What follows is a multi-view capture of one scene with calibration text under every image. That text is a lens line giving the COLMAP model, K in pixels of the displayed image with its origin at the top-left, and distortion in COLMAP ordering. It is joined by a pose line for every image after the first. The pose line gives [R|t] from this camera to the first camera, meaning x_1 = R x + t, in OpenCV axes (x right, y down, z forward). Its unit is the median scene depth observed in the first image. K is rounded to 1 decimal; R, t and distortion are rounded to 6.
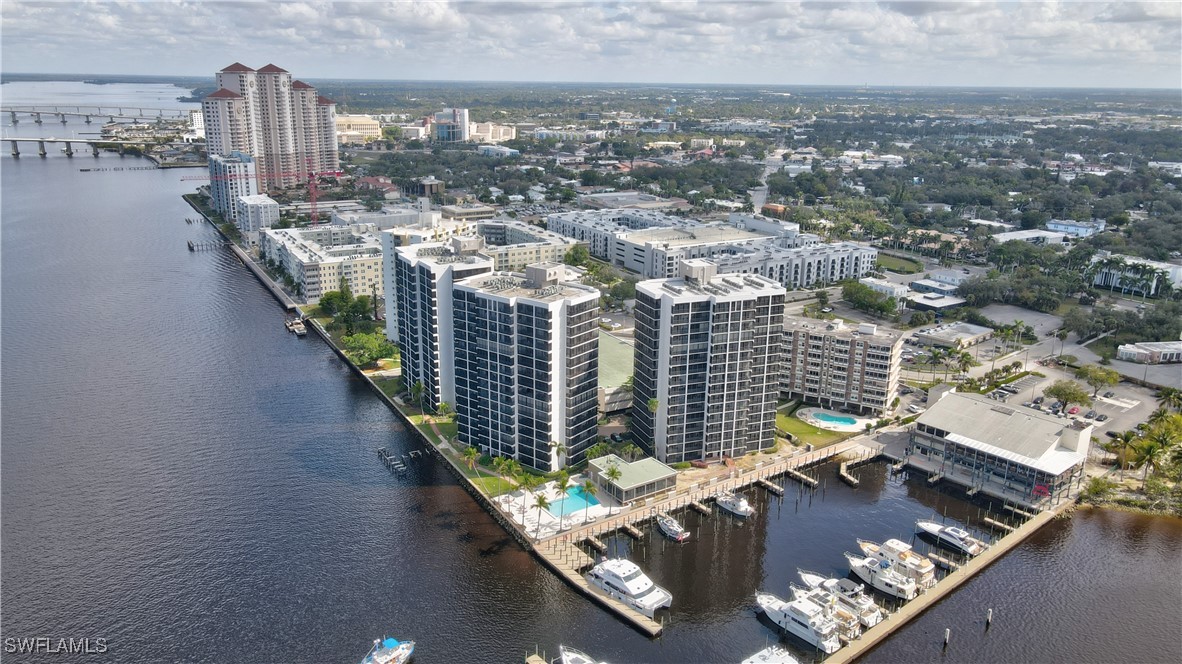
lens RADIAL K [[866.5, 0, 584.9], [0, 866.5, 332.7], [0, 0, 1]] dist [0.005460, 0.037170]
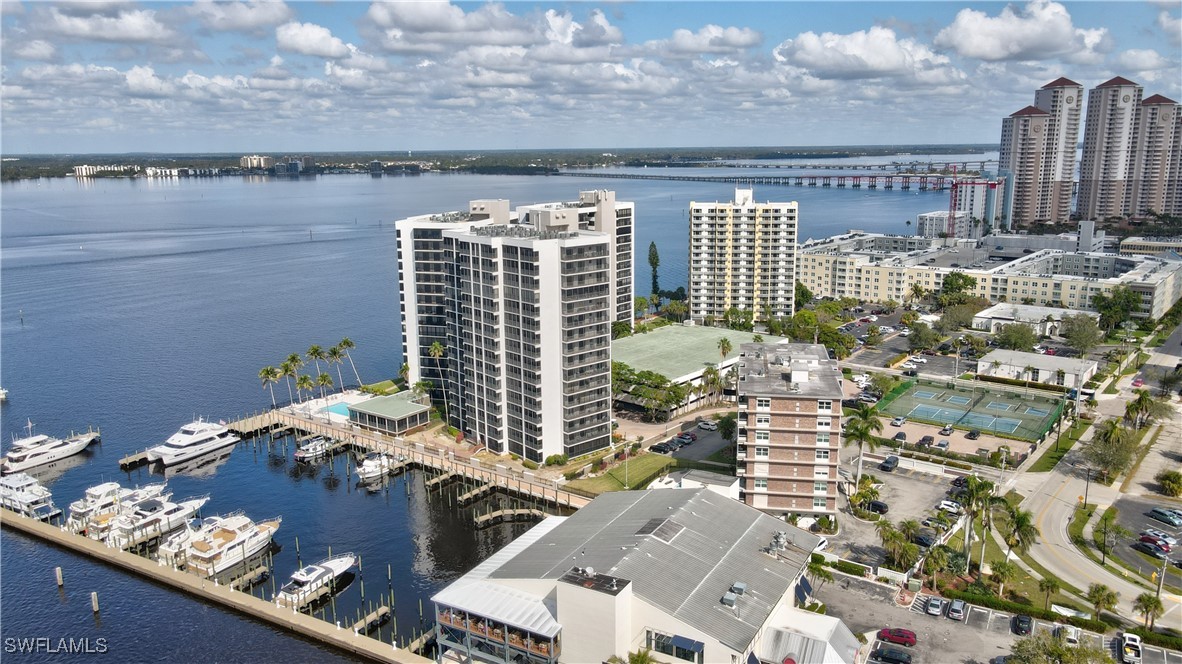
lens RADIAL K [[866.0, 0, 584.8], [0, 866.0, 332.8], [0, 0, 1]] dist [0.010380, 0.008762]
pose [[0.332961, 0.182605, -0.925091, 0.309848], [-0.250754, 0.962891, 0.099815, -0.019815], [0.908988, 0.198735, 0.366394, 0.259733]]
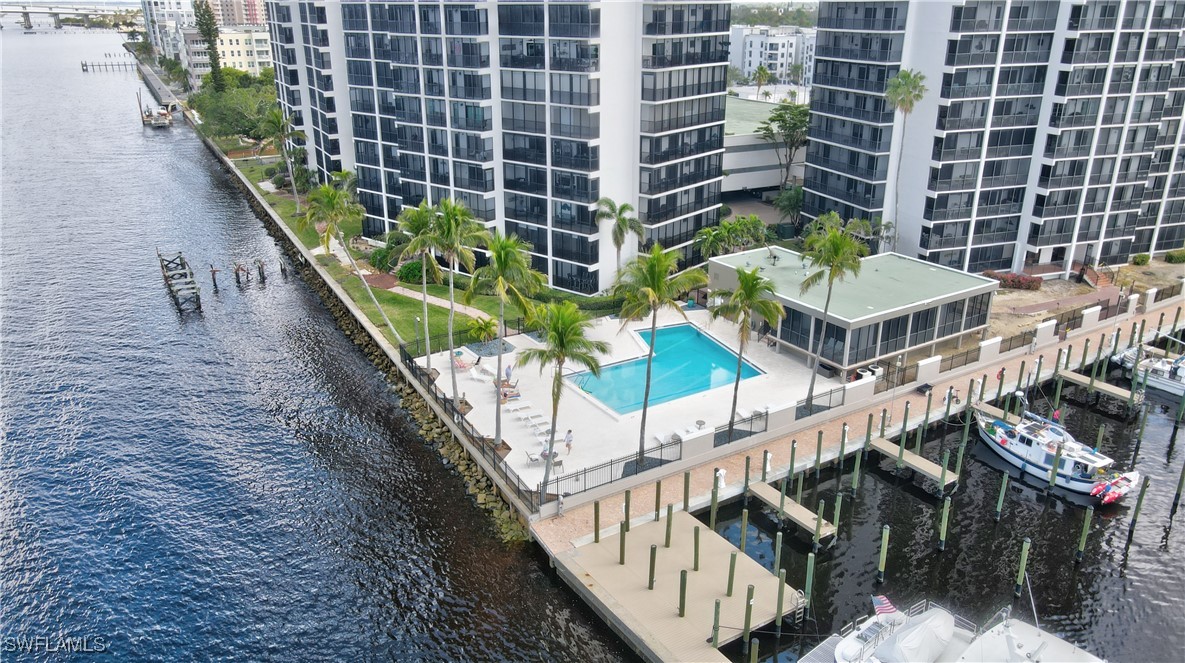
lens RADIAL K [[868.7, 0, 586.4], [0, 868.7, 332.2], [0, 0, 1]] dist [0.005460, 0.037170]
pose [[0.999282, 0.000655, -0.037889, -0.009891], [0.002178, 0.997206, 0.074674, 0.048777], [0.037832, -0.074703, 0.996488, 0.212453]]
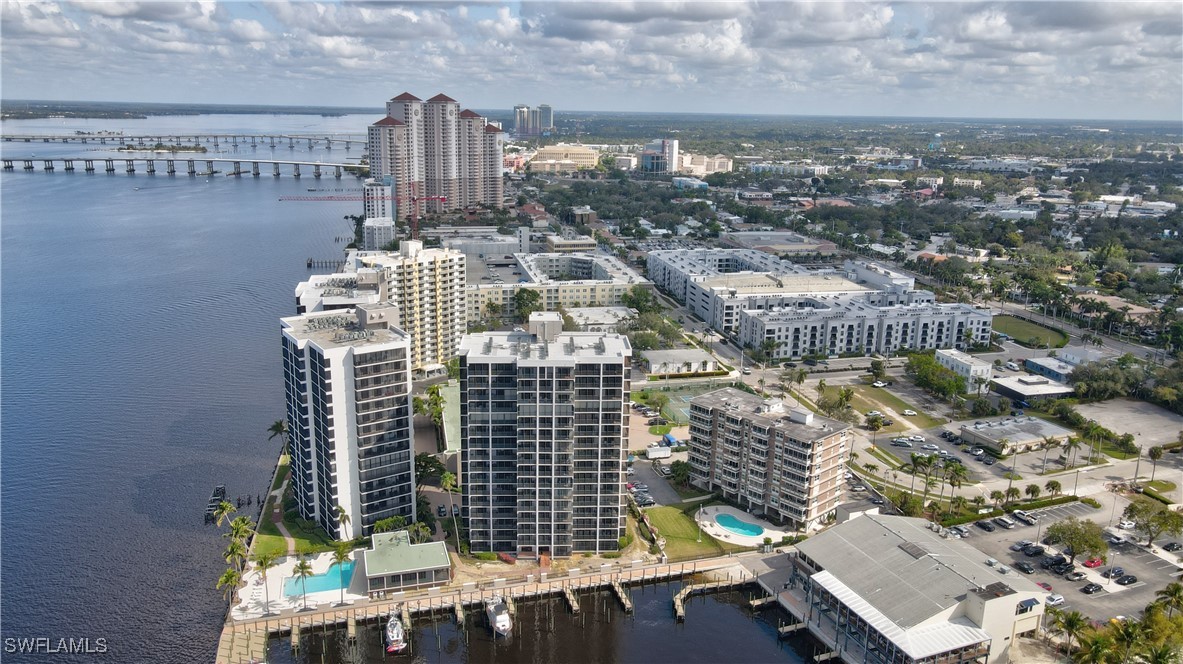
lens RADIAL K [[866.7, 0, 585.3], [0, 866.7, 332.8], [0, 0, 1]] dist [0.010380, 0.008762]
pose [[0.949226, 0.082638, -0.303549, 0.145397], [-0.093464, 0.995395, -0.021285, -0.017418], [0.300392, 0.048575, 0.952578, 0.073463]]
